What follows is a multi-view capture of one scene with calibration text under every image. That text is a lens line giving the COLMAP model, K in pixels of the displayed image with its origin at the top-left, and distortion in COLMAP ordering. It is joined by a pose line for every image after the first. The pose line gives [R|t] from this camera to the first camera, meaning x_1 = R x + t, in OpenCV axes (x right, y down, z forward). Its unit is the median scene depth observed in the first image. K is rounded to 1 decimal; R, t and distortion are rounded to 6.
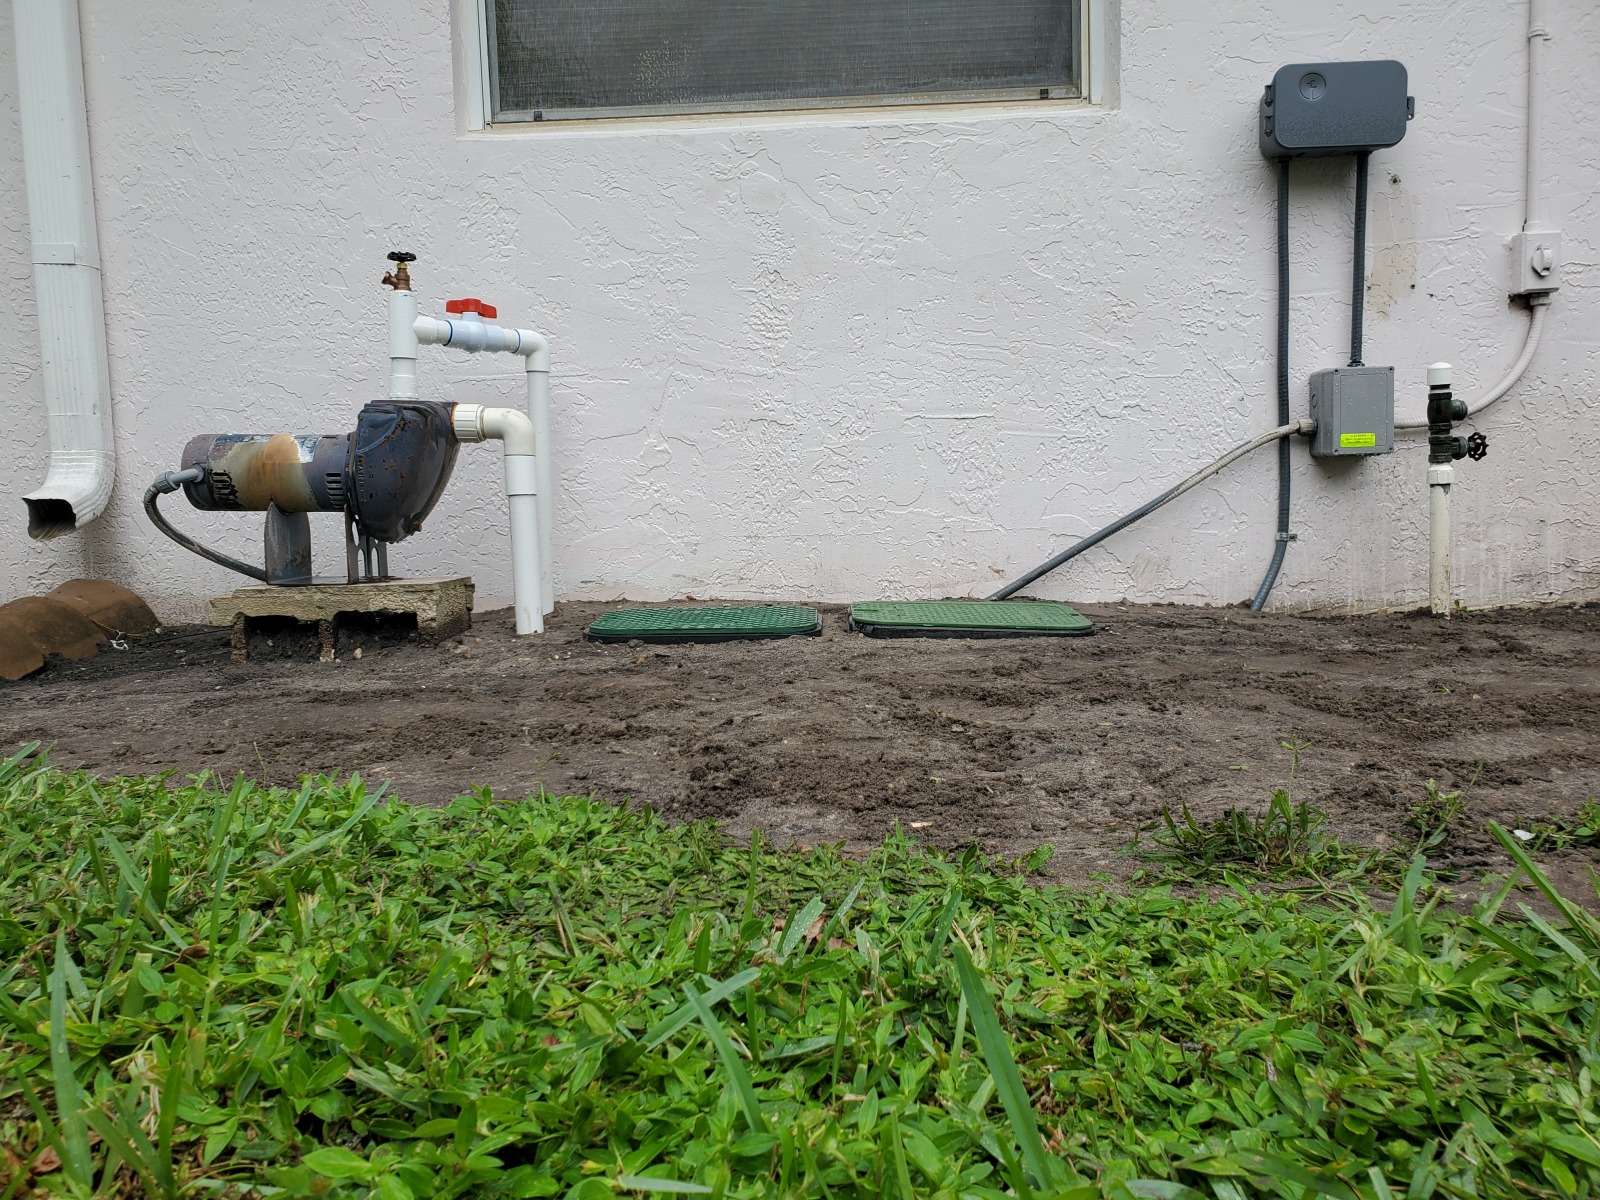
lens RADIAL K [[1210.6, 0, 800.0], [0, 1210.6, 600.0], [0, 0, 1]] dist [0.038817, 0.000396]
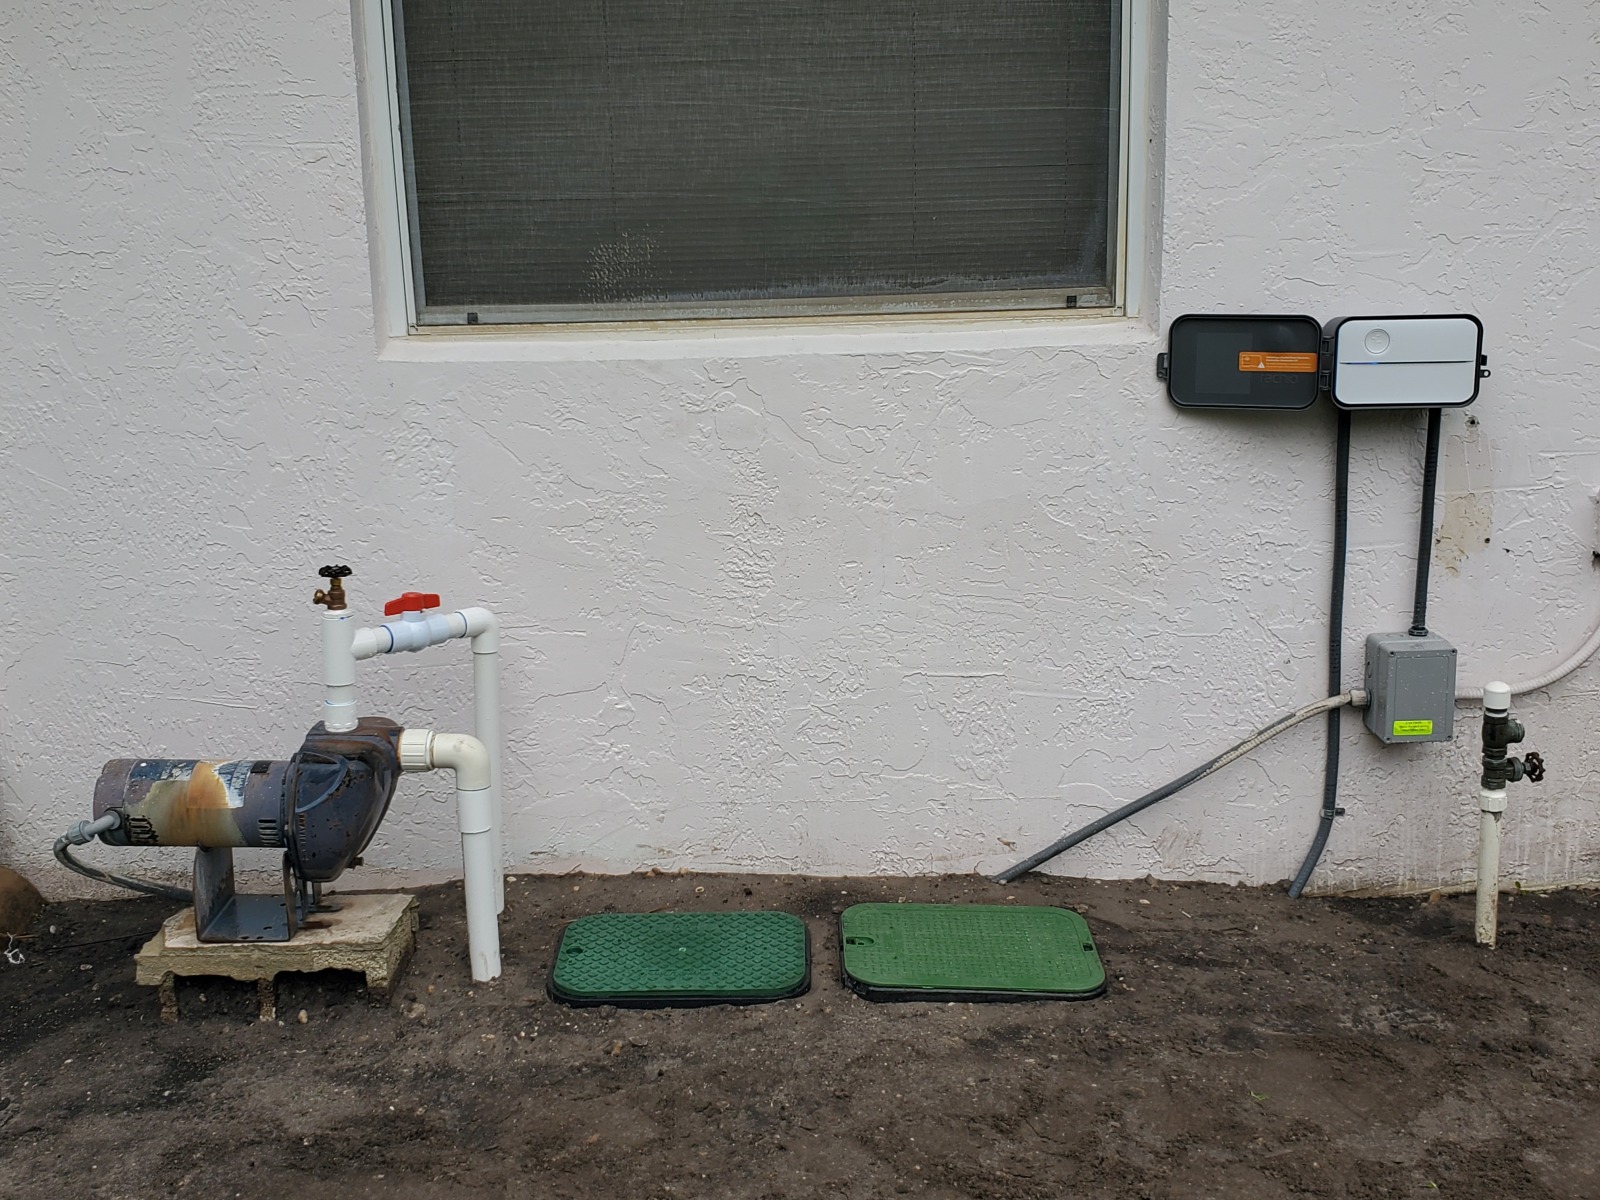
lens RADIAL K [[1714.9, 0, 800.0], [0, 1714.9, 600.0], [0, 0, 1]] dist [0.252459, -0.677442]
pose [[0.999663, -0.000455, 0.025940, -0.020757], [-0.003363, 0.989135, 0.146970, -0.394620], [-0.025725, -0.147008, 0.988801, -0.225816]]
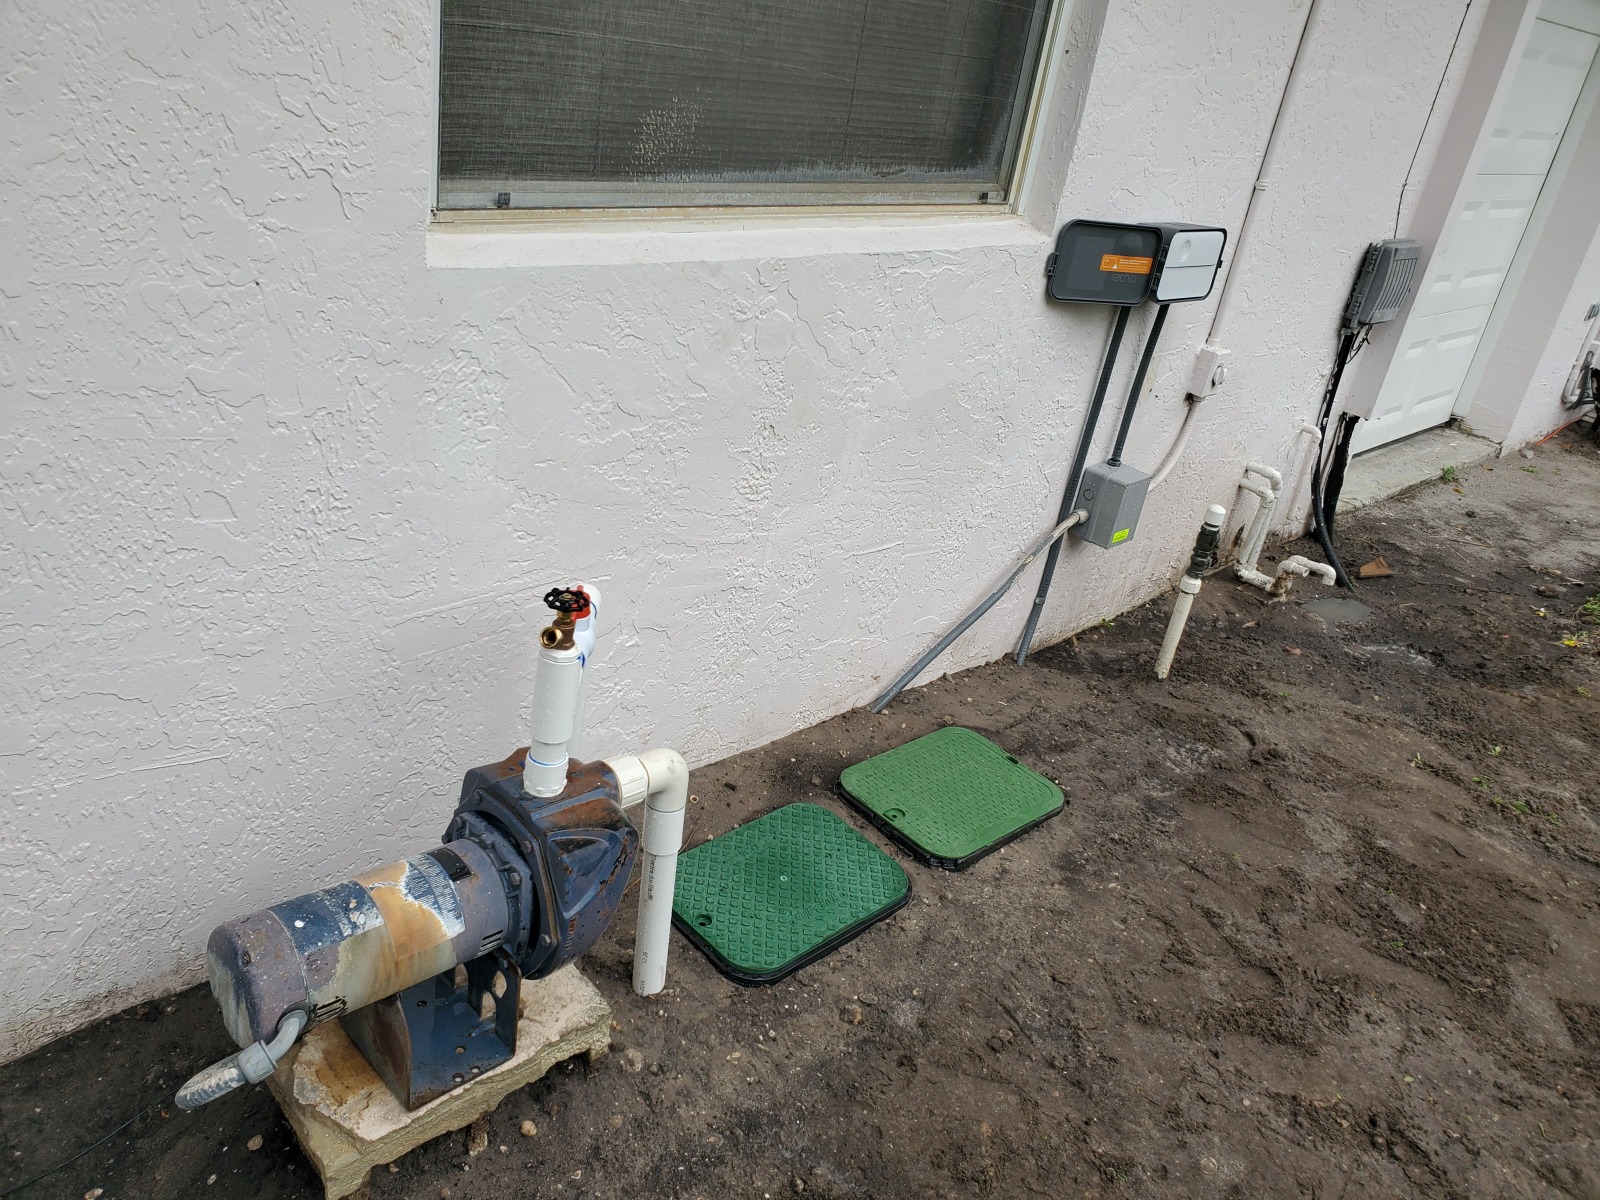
lens RADIAL K [[1187.6, 0, 748.9], [0, 1187.6, 593.8], [0, 0, 1]] dist [0.129761, -0.222276]
pose [[0.702601, -0.197803, 0.683539, -0.608981], [-0.094414, 0.926182, 0.365066, -0.462705], [-0.705293, -0.321032, 0.632061, 0.470305]]
